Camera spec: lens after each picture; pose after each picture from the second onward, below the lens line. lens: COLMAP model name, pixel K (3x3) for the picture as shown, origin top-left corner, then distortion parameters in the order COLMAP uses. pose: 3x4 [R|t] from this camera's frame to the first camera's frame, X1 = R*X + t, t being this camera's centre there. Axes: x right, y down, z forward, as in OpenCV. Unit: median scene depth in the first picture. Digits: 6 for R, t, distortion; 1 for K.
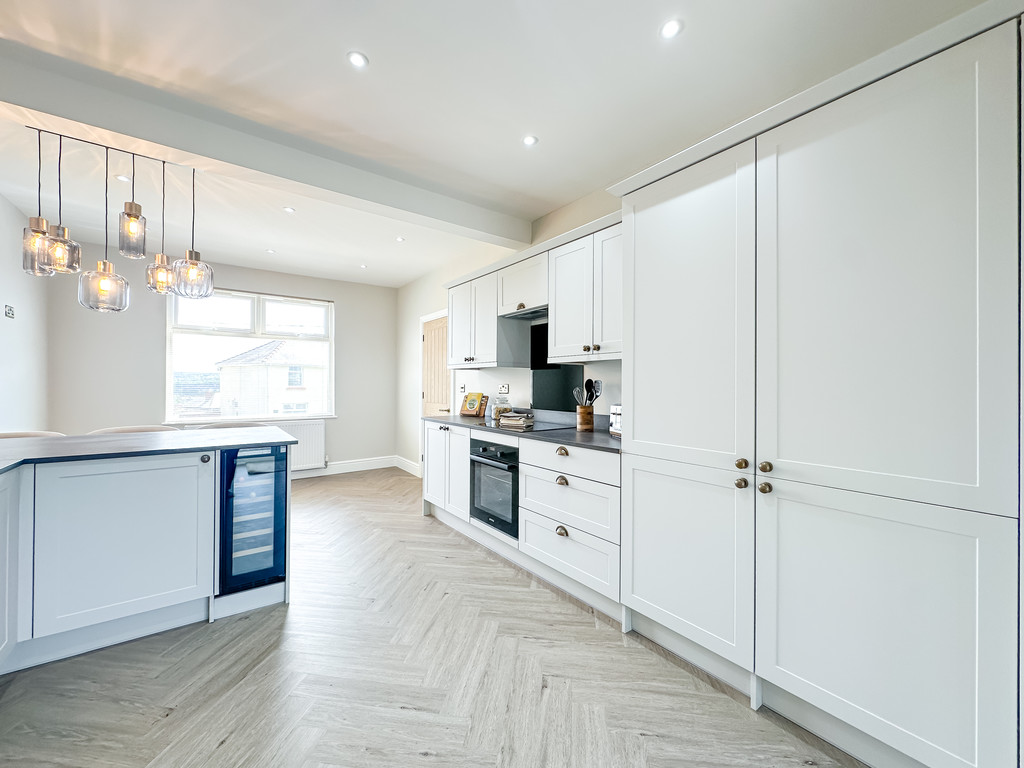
lens RADIAL K [[407.6, 0, 512.6], [0, 407.6, 384.1], [0, 0, 1]] dist [-0.001518, 0.000641]
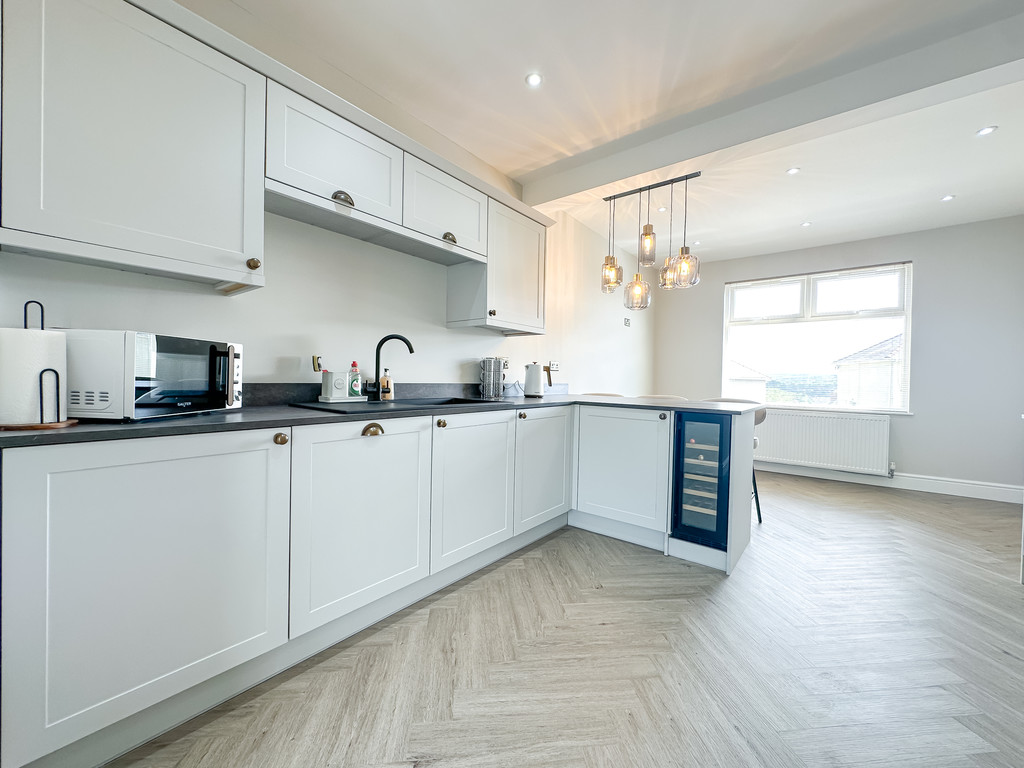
lens RADIAL K [[407.6, 0, 511.2], [0, 407.6, 383.5], [0, 0, 1]] dist [-0.001518, 0.000641]
pose [[0.248660, 0.013762, -0.968493, 0.270247], [-0.018687, 0.999781, 0.009409, 0.076120], [0.968411, 0.015759, 0.248863, 0.242848]]
